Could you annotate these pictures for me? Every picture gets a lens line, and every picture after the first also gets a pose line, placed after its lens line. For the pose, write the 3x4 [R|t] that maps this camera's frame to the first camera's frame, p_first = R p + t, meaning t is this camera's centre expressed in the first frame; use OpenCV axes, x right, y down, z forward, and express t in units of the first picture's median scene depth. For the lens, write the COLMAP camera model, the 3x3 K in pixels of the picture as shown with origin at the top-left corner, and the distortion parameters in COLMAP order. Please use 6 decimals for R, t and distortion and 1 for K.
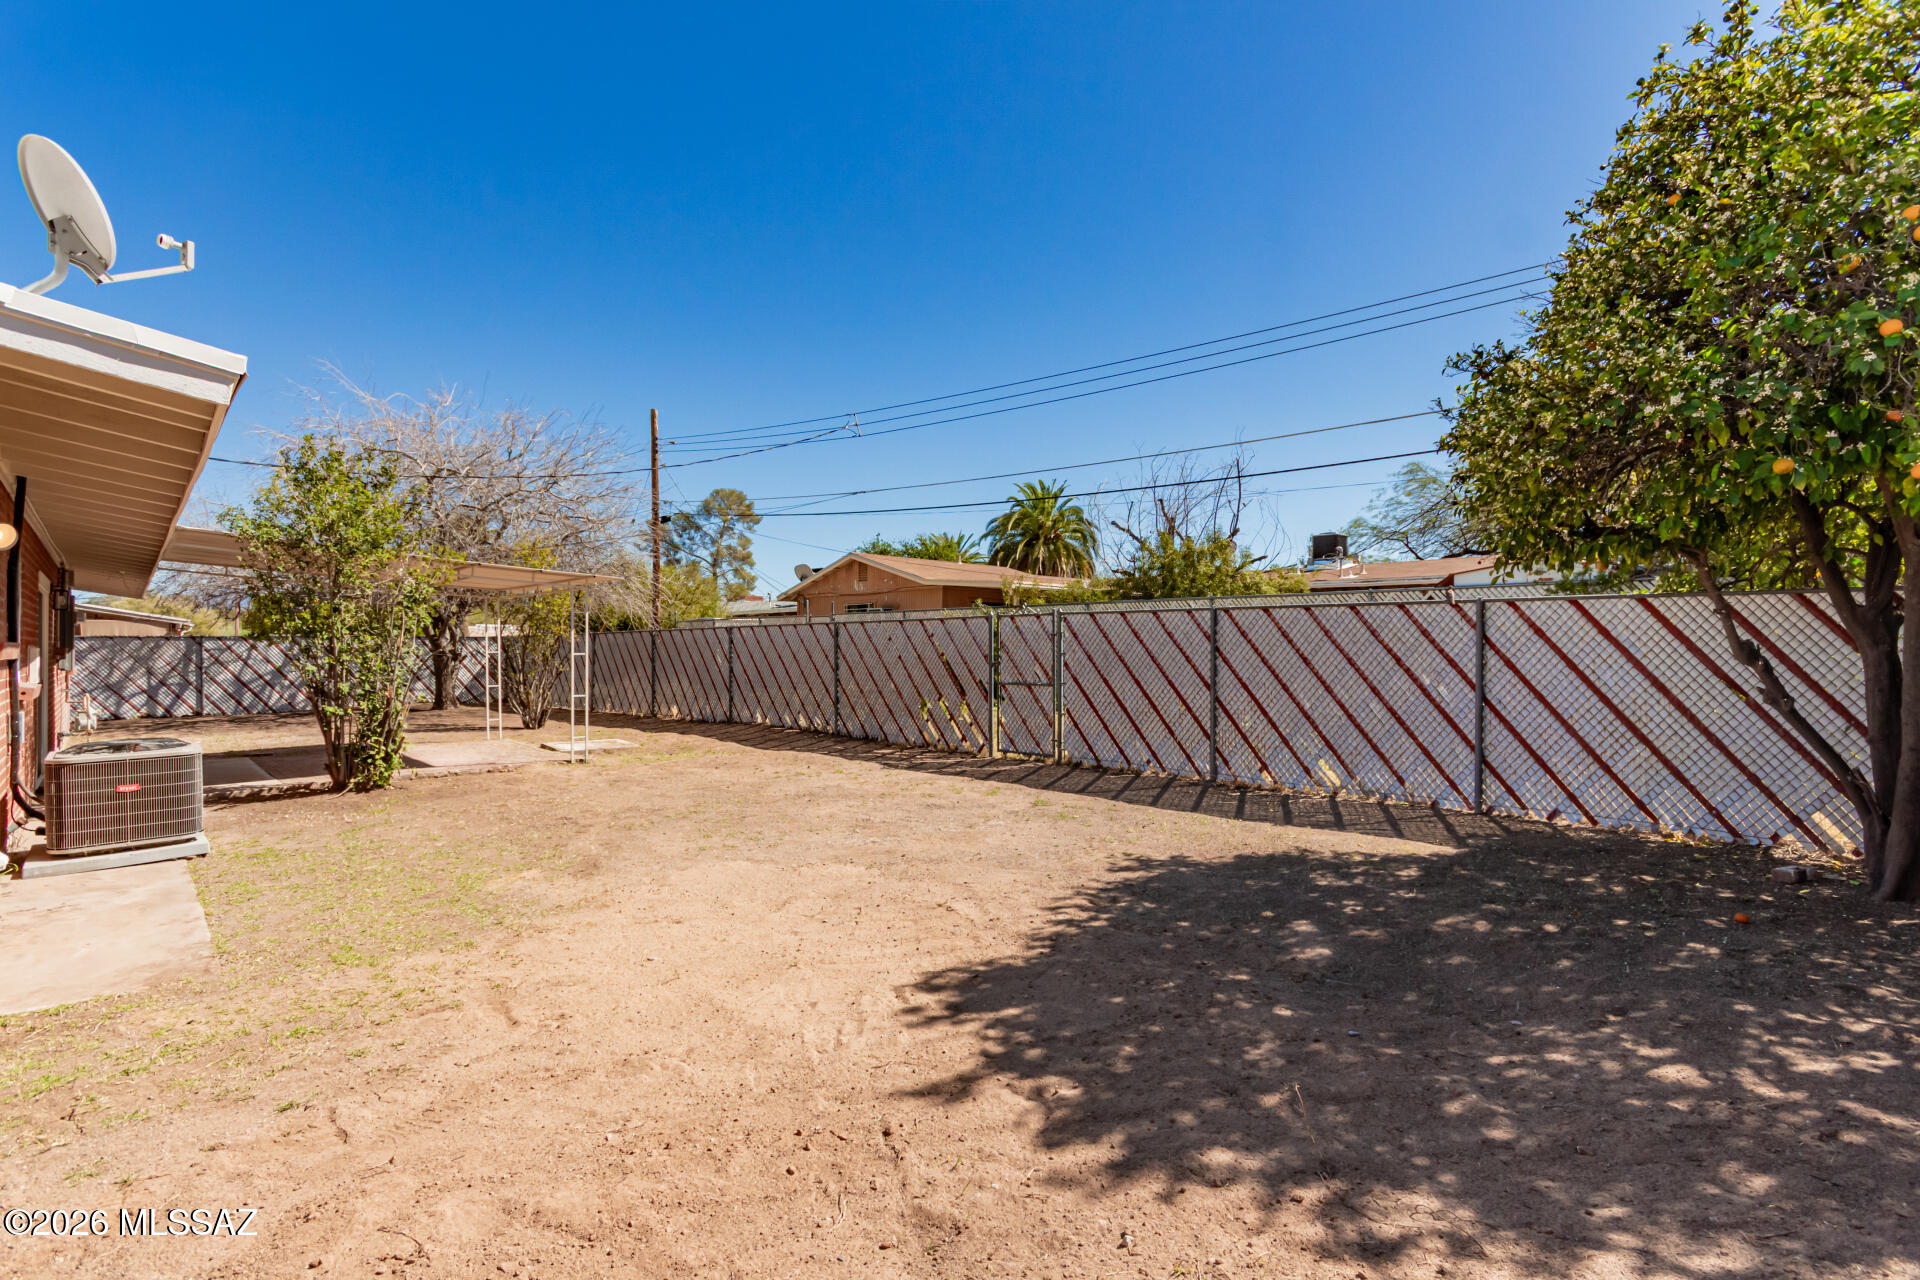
lens RADIAL K [[887.6, 0, 961.3], [0, 887.6, 648.9], [0, 0, 1]] dist [0.003276, 0.000971]
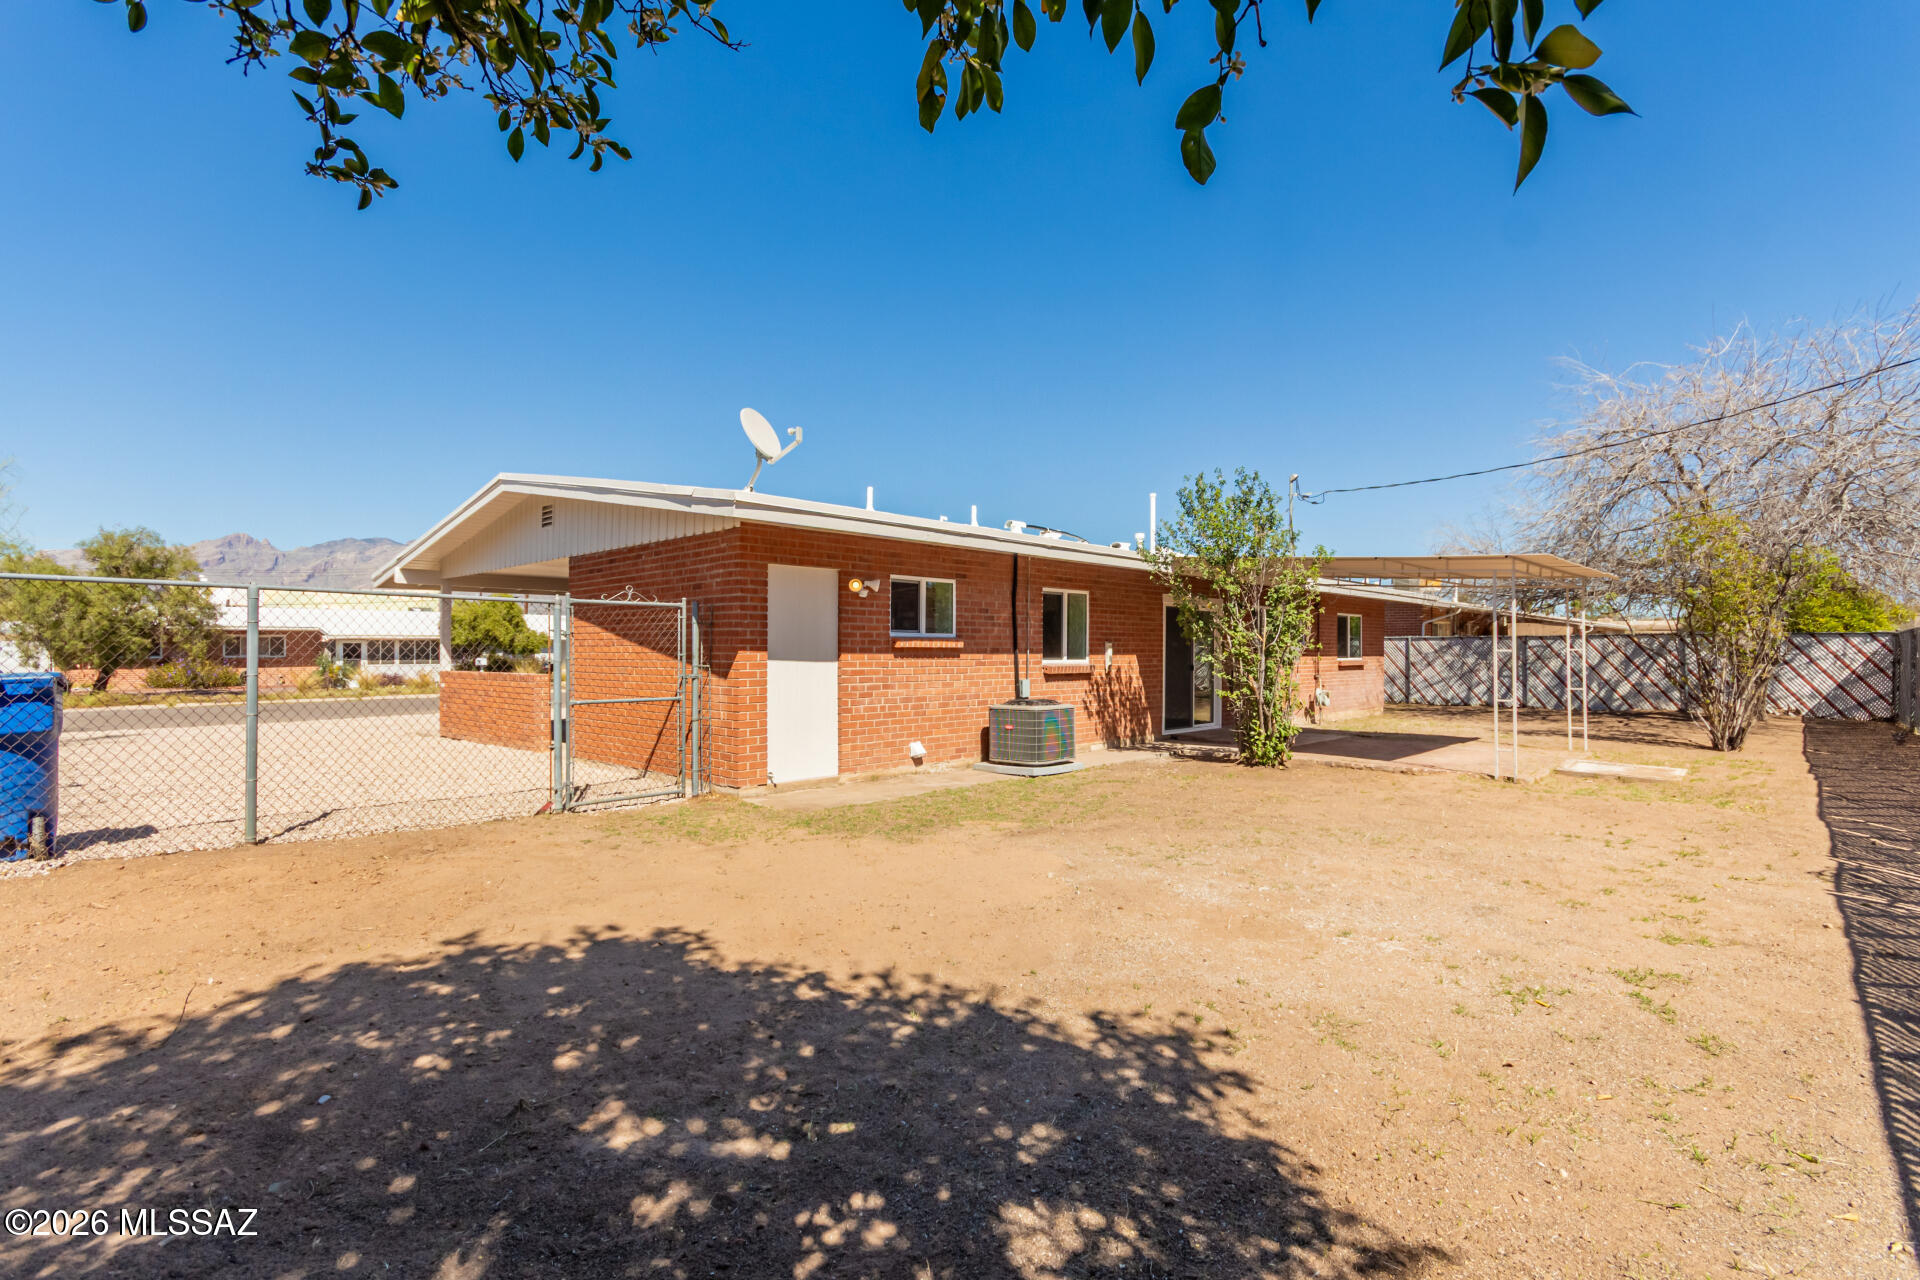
lens RADIAL K [[887.6, 0, 961.3], [0, 887.6, 648.9], [0, 0, 1]] dist [0.003276, 0.000971]
pose [[0.037842, 0.003853, -0.999276, 1.338748], [-0.005976, 0.999976, 0.003630, 0.017714], [0.999266, 0.005834, 0.037864, 1.620829]]
